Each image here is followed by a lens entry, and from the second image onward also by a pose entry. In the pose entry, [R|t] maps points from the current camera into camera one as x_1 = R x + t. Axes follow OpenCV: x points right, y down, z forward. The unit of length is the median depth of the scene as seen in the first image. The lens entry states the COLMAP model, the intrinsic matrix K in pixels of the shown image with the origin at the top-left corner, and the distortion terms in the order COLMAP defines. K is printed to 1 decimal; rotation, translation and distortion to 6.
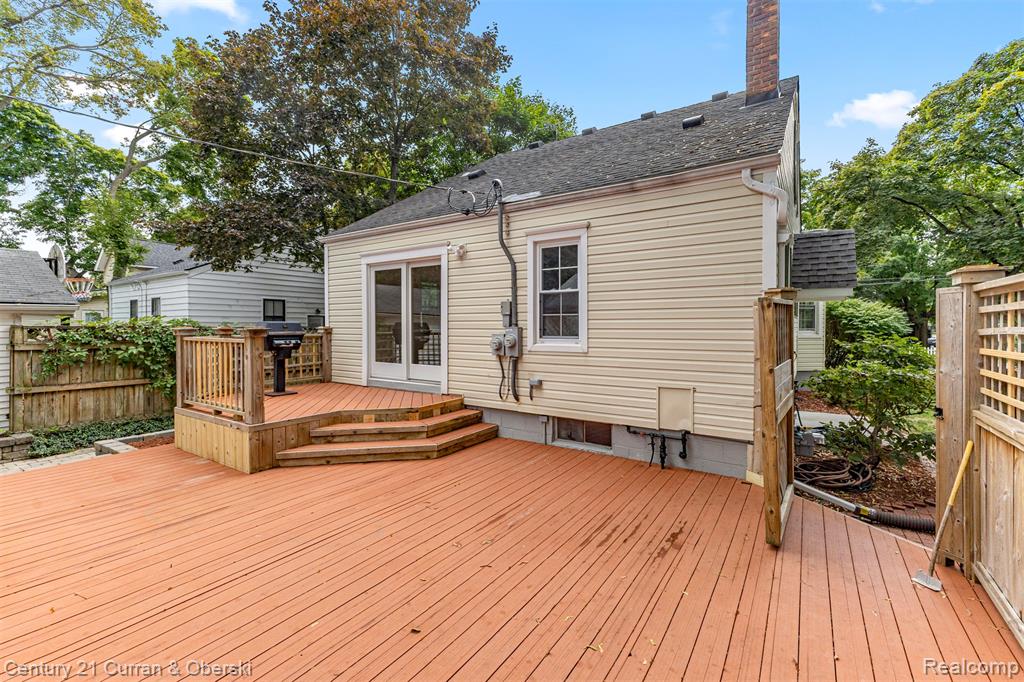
lens RADIAL K [[445.0, 0, 516.2], [0, 445.0, 333.3], [0, 0, 1]] dist [0.003869, -0.002324]
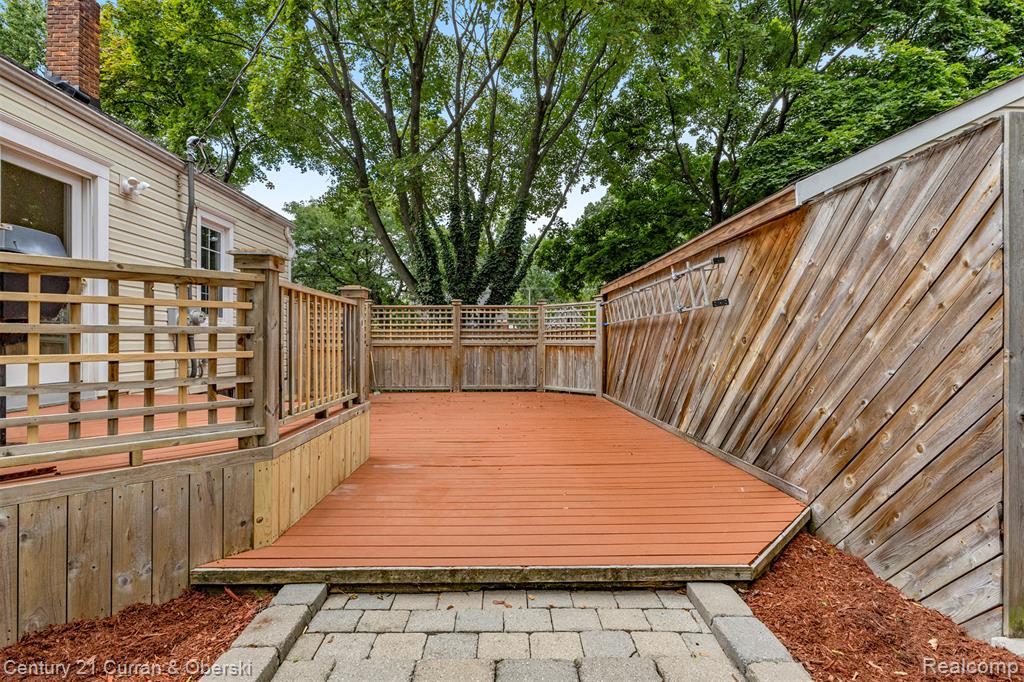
lens RADIAL K [[491.6, 0, 512.1], [0, 491.6, 344.7], [0, 0, 1]] dist [0.005294, -0.001082]
pose [[-0.565174, -0.002438, 0.824968, -1.120831], [0.017476, 0.999736, 0.014927, 0.064959], [-0.824787, 0.022853, -0.564982, 0.948325]]
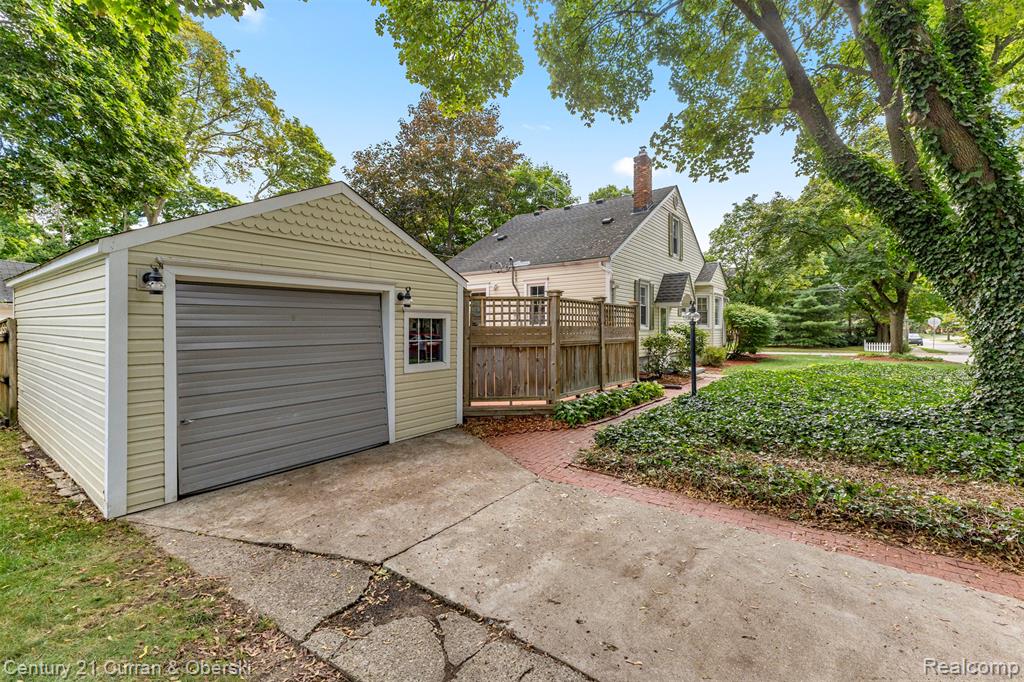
lens RADIAL K [[445.0, 0, 513.6], [0, 445.0, 331.0], [0, 0, 1]] dist [0.003869, -0.002324]
pose [[0.998561, -0.001699, -0.053605, 0.086783], [0.001005, 0.999915, -0.012973, 0.068030], [0.053622, 0.012901, 0.998478, -1.226053]]
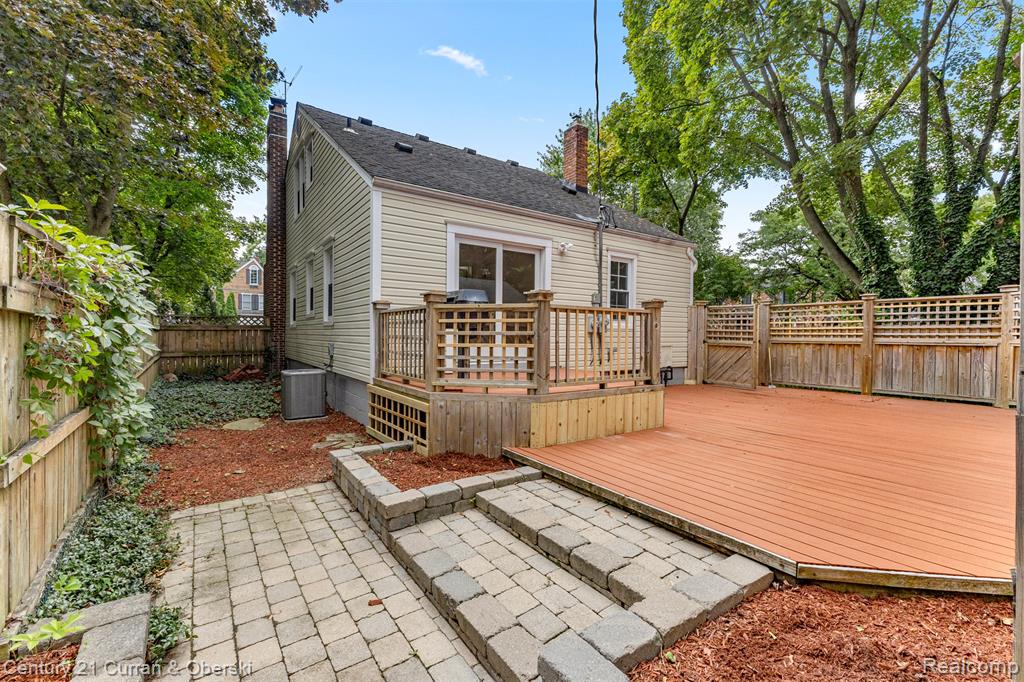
lens RADIAL K [[445.0, 0, 521.2], [0, 445.0, 342.1], [0, 0, 1]] dist [0.003869, -0.002324]
pose [[0.362475, -0.009985, 0.931940, -1.318059], [0.007882, 0.999940, 0.007648, 0.063899], [-0.931960, 0.004573, 0.362532, 0.663838]]
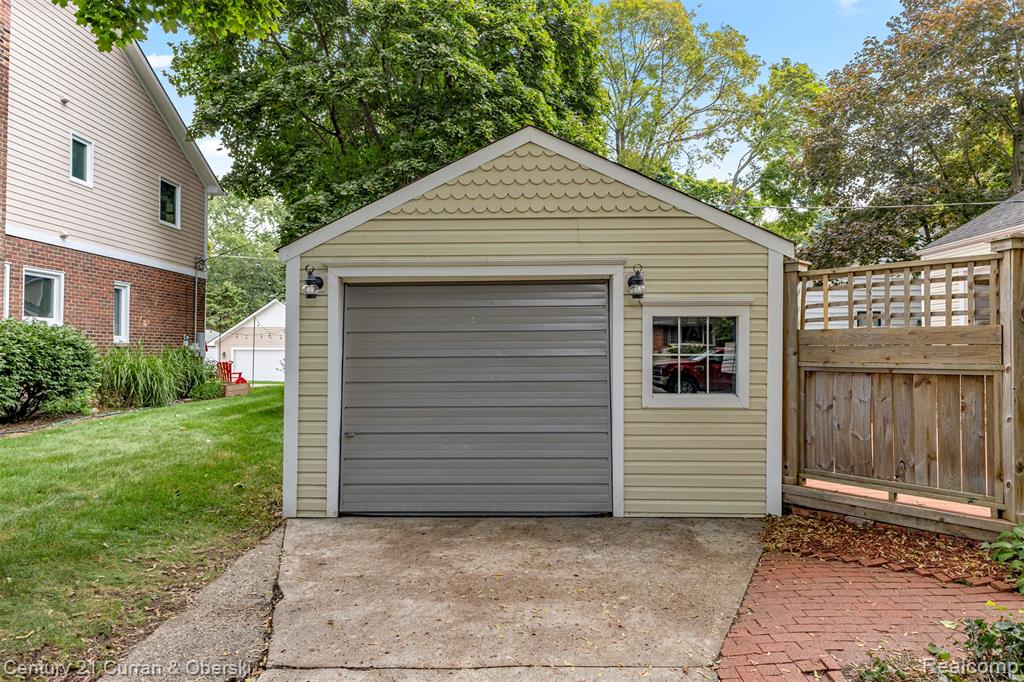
lens RADIAL K [[601.0, 0, 512.4], [0, 601.0, 338.7], [0, 0, 1]] dist [0.007833, -0.003476]
pose [[0.524079, -0.013840, -0.851557, 0.393892], [-0.016725, 0.999508, -0.026537, 0.080456], [0.851505, 0.028150, 0.523590, -0.829853]]
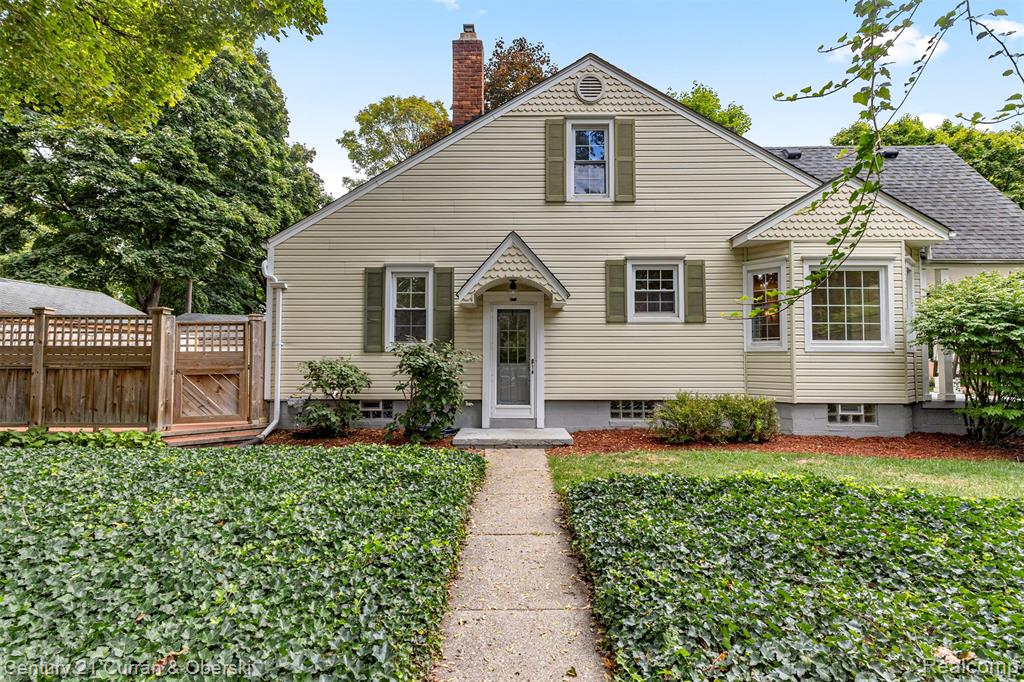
lens RADIAL K [[501.6, 0, 511.5], [0, 501.6, 335.0], [0, 0, 1]] dist [0.014393, -0.001104]
pose [[0.554258, -0.036228, -0.831556, 1.966388], [-0.017174, 0.998342, -0.054942, 0.051300], [0.832168, 0.044733, 0.552716, 0.451108]]
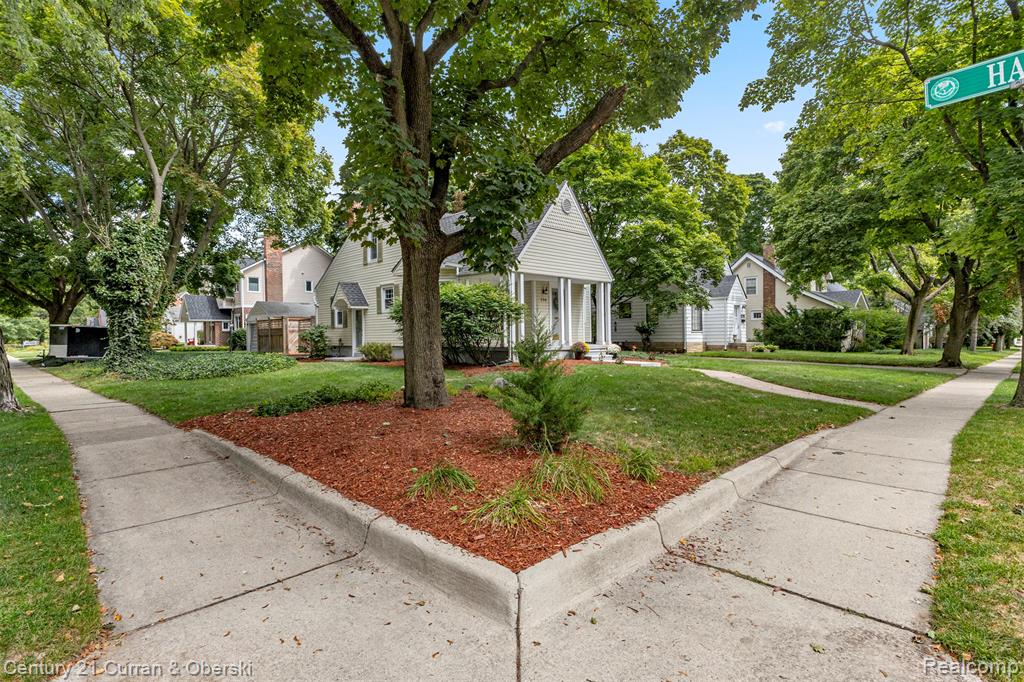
lens RADIAL K [[507.9, 0, 512.7], [0, 507.9, 337.4], [0, 0, 1]] dist [0.002012, 0.001008]
pose [[-0.223976, 0.003796, -0.974587, 4.330539], [-0.010343, 0.999927, 0.006272, 0.061424], [0.974540, 0.011485, -0.223920, 3.489709]]
